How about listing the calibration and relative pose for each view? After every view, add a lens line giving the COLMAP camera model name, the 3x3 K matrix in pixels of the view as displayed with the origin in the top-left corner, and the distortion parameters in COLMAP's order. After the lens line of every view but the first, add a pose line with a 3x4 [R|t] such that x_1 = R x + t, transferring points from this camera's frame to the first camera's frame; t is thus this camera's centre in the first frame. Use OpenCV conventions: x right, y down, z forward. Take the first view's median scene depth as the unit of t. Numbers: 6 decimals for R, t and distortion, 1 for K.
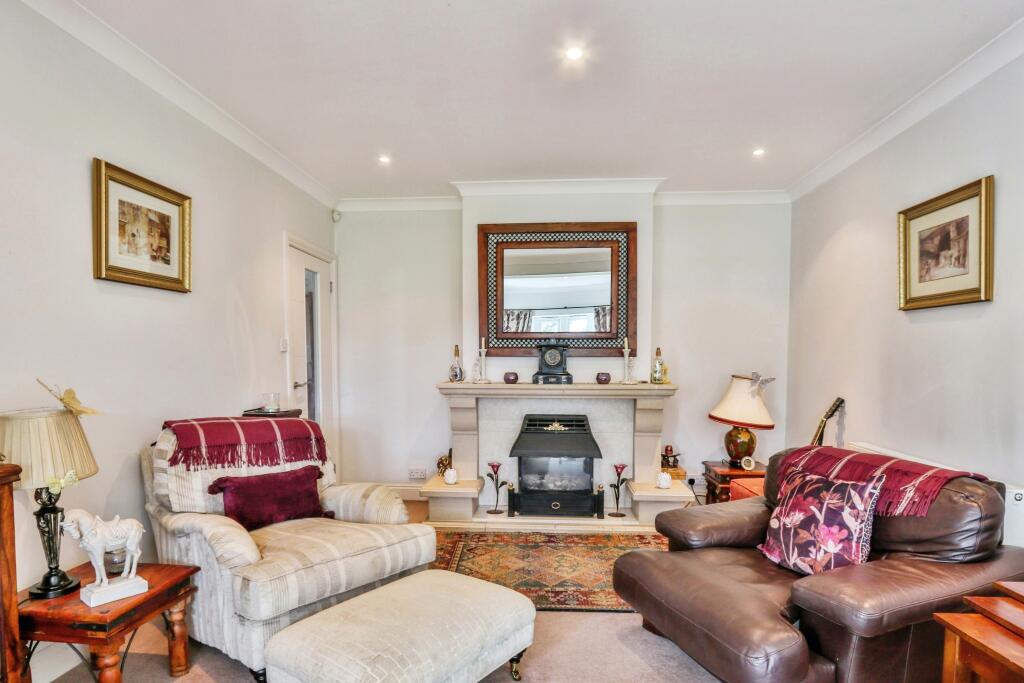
lens RADIAL K [[542.2, 0, 509.1], [0, 542.2, 355.5], [0, 0, 1]] dist [-0.000391, 0.000125]
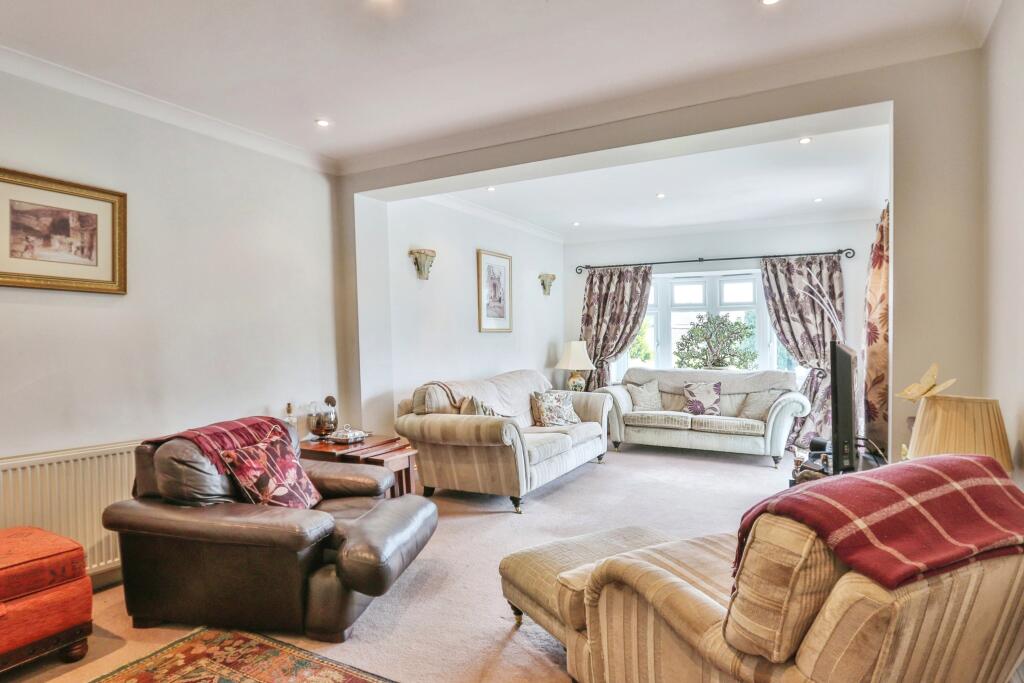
lens RADIAL K [[558.3, 0, 512.0], [0, 558.3, 341.5], [0, 0, 1]] dist [-0.003652, -0.000614]
pose [[-0.903221, -0.003159, 0.429163, -0.389822], [-0.000922, 0.999985, 0.005420, -0.006891], [-0.429174, 0.004500, -0.903211, 1.629650]]
